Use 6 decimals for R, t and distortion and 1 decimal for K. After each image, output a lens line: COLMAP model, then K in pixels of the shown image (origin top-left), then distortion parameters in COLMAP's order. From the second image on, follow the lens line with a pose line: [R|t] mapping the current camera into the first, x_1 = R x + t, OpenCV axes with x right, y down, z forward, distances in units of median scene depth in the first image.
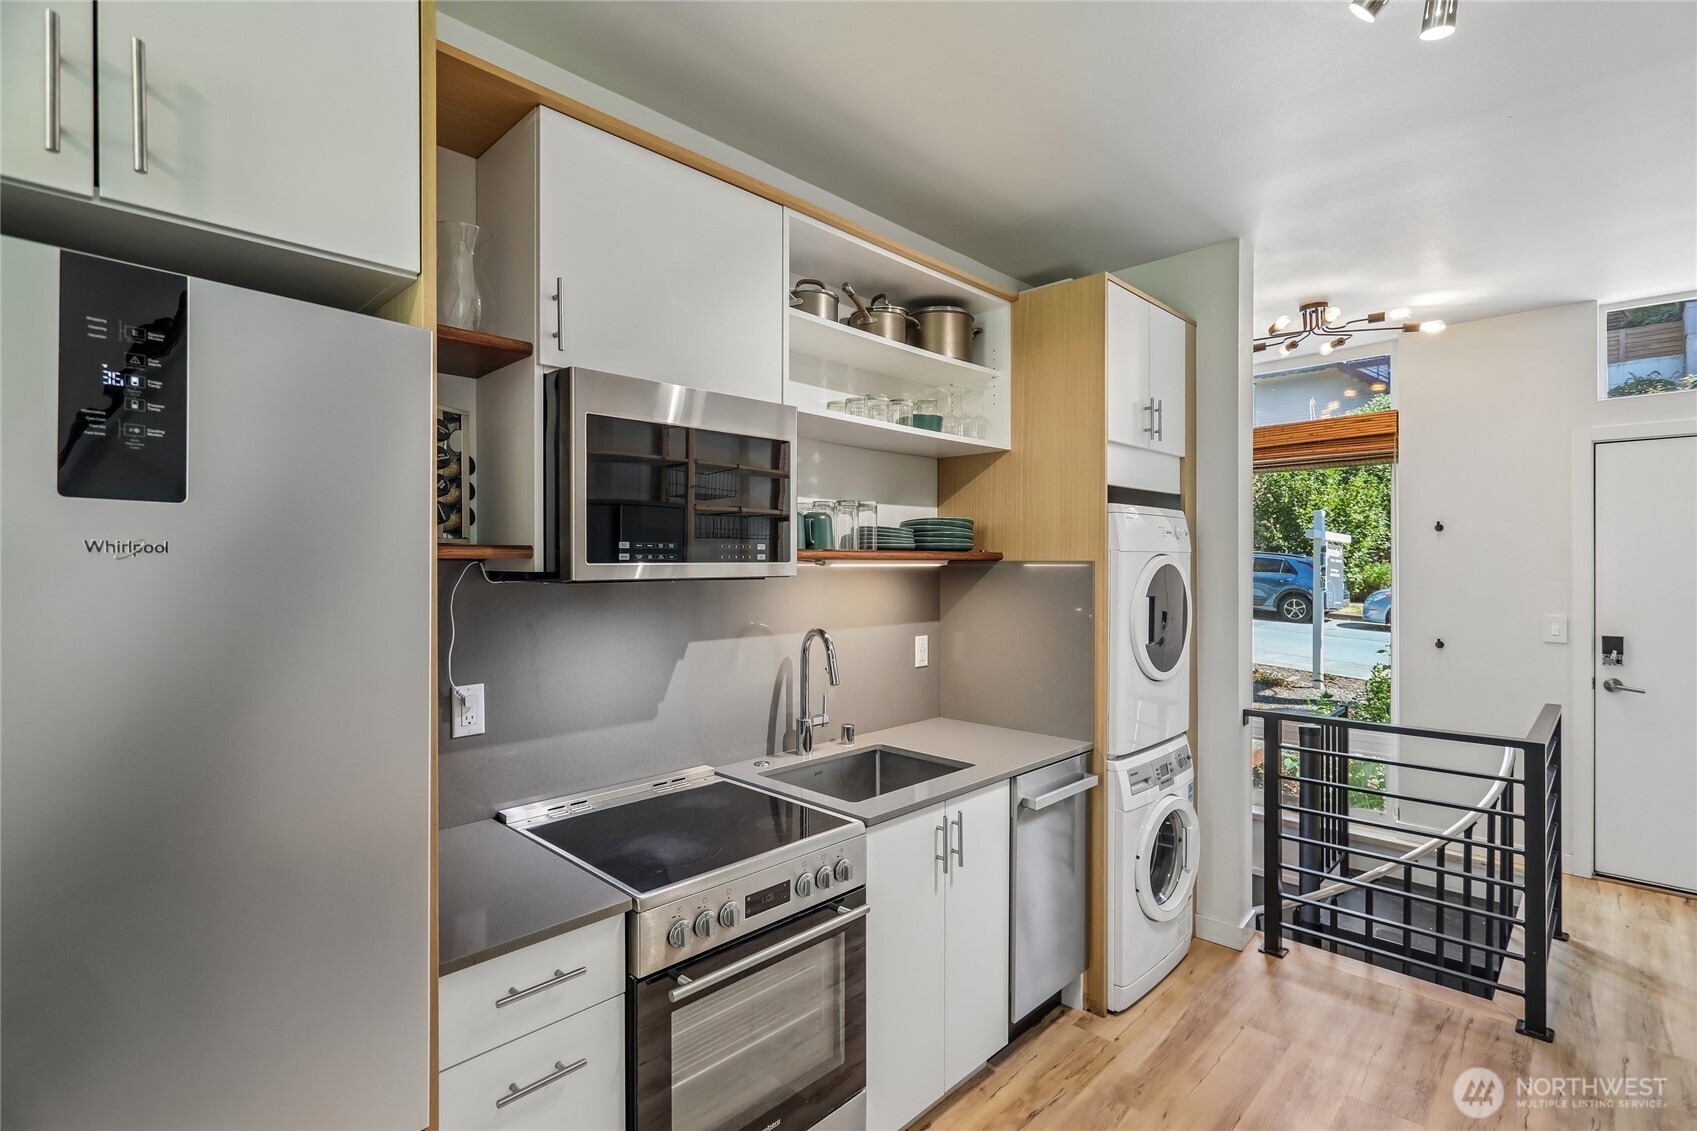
lens RADIAL K [[786.2, 0, 849.8], [0, 786.2, 566.5], [0, 0, 1]] dist [-0.005323, -0.000334]
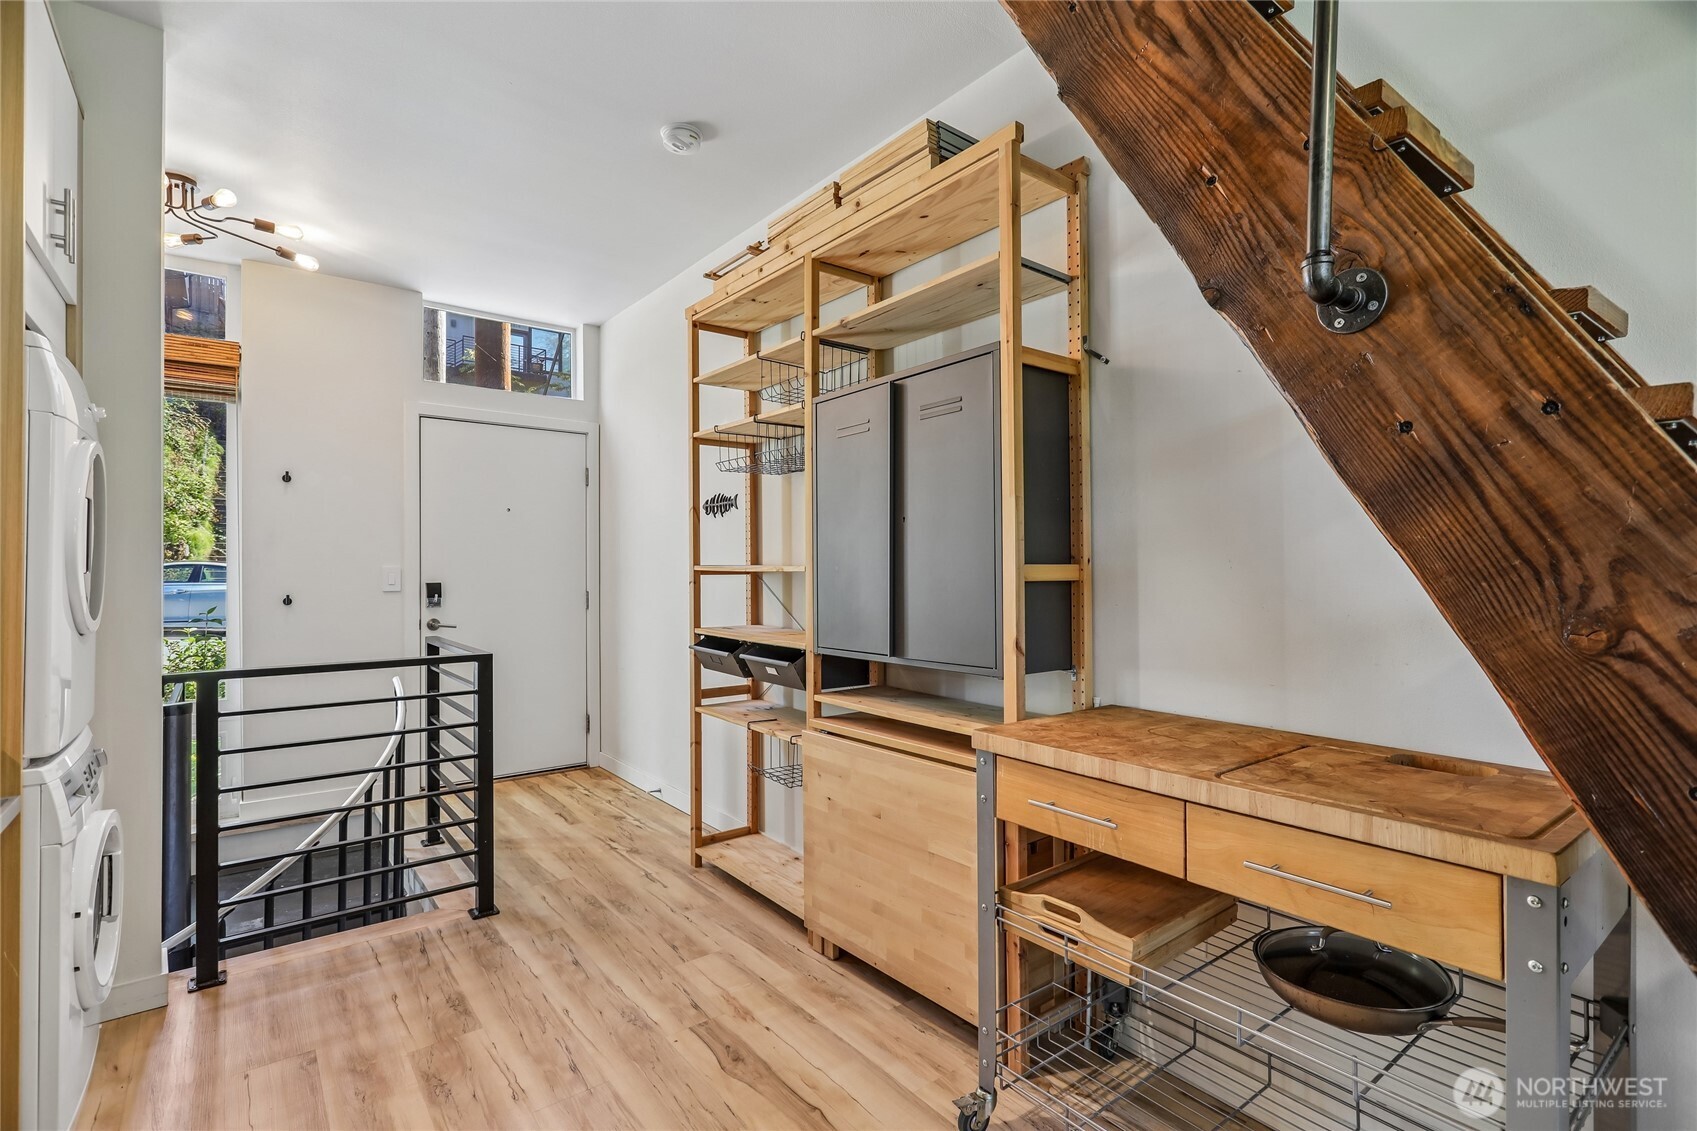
lens RADIAL K [[786.2, 0, 850.5], [0, 786.2, 569.1], [0, 0, 1]] dist [-0.005323, -0.000334]
pose [[0.127843, 0.001535, 0.991793, -0.150692], [0.001309, 0.999998, -0.001716, 0.092606], [-0.991794, 0.001518, 0.127841, 0.292943]]
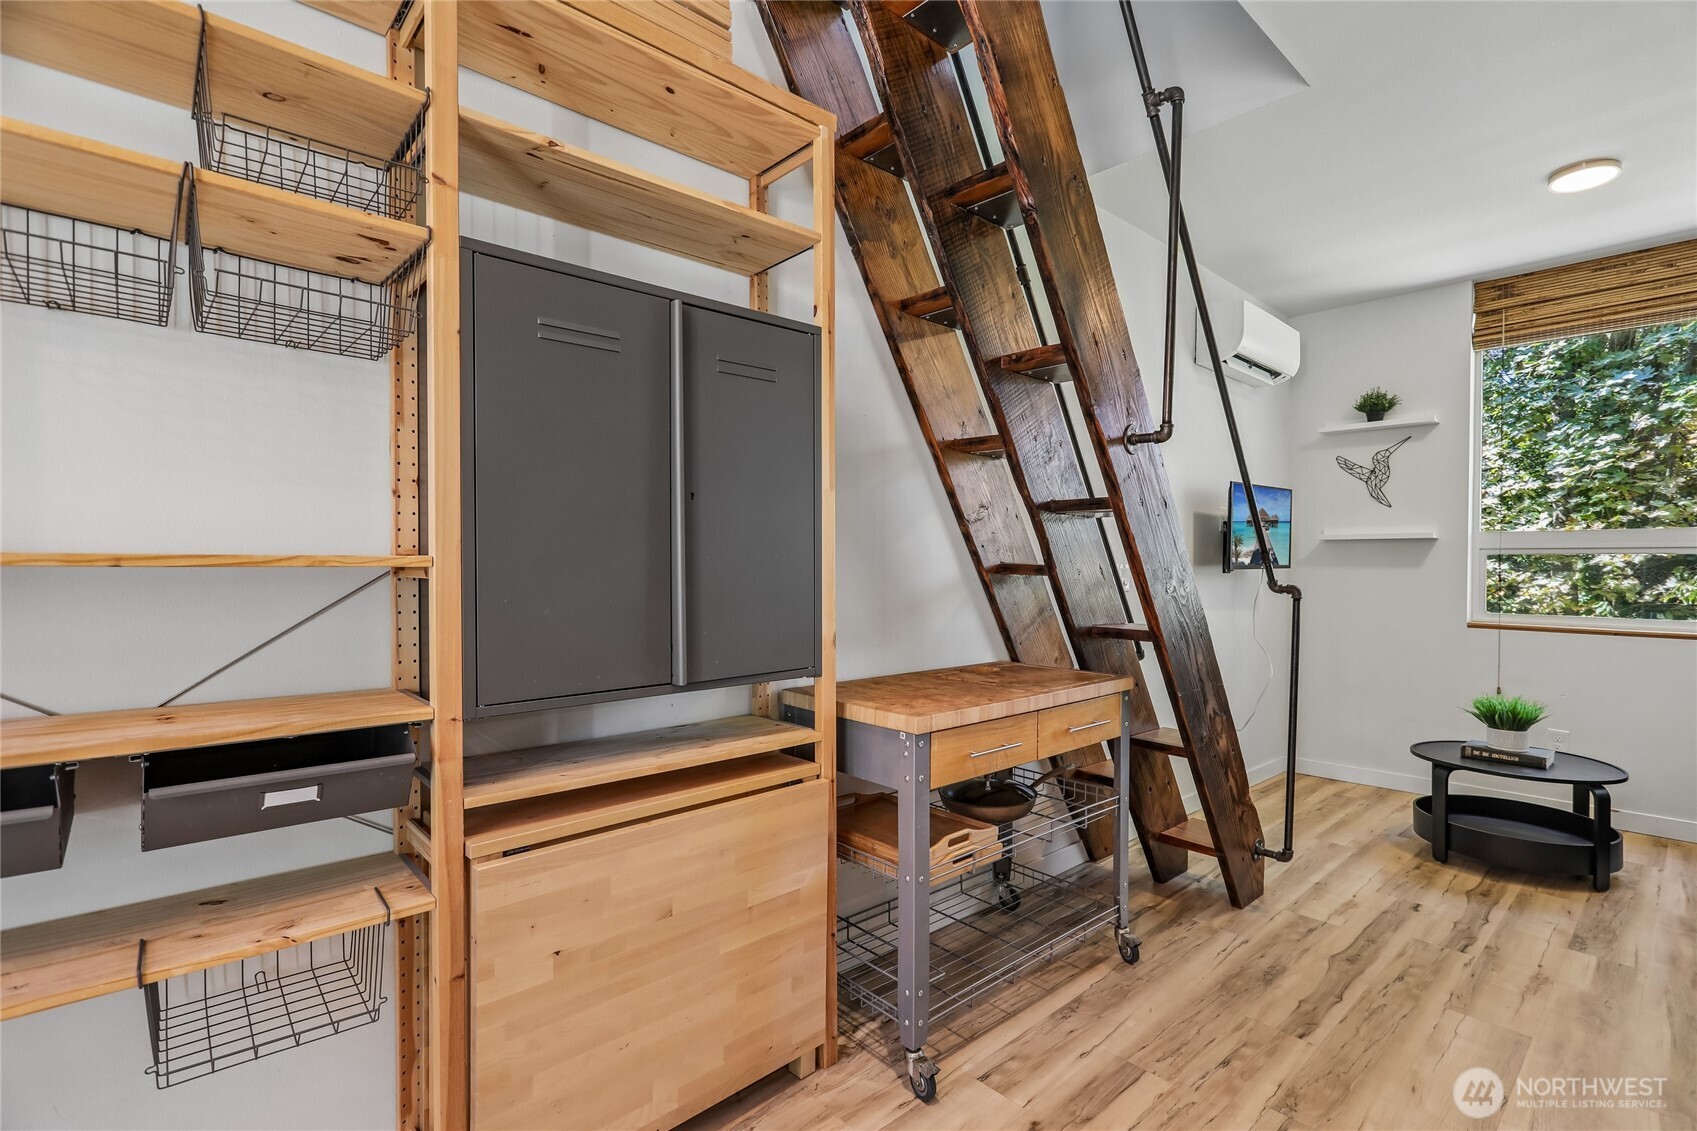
lens RADIAL K [[786.2, 0, 846.7], [0, 786.2, 571.8], [0, 0, 1]] dist [-0.005323, -0.000334]
pose [[-0.998026, -0.004974, 0.062607, 0.474705], [-0.004206, 0.999914, 0.012397, 0.090167], [-0.062663, 0.012110, -0.997961, 0.907359]]
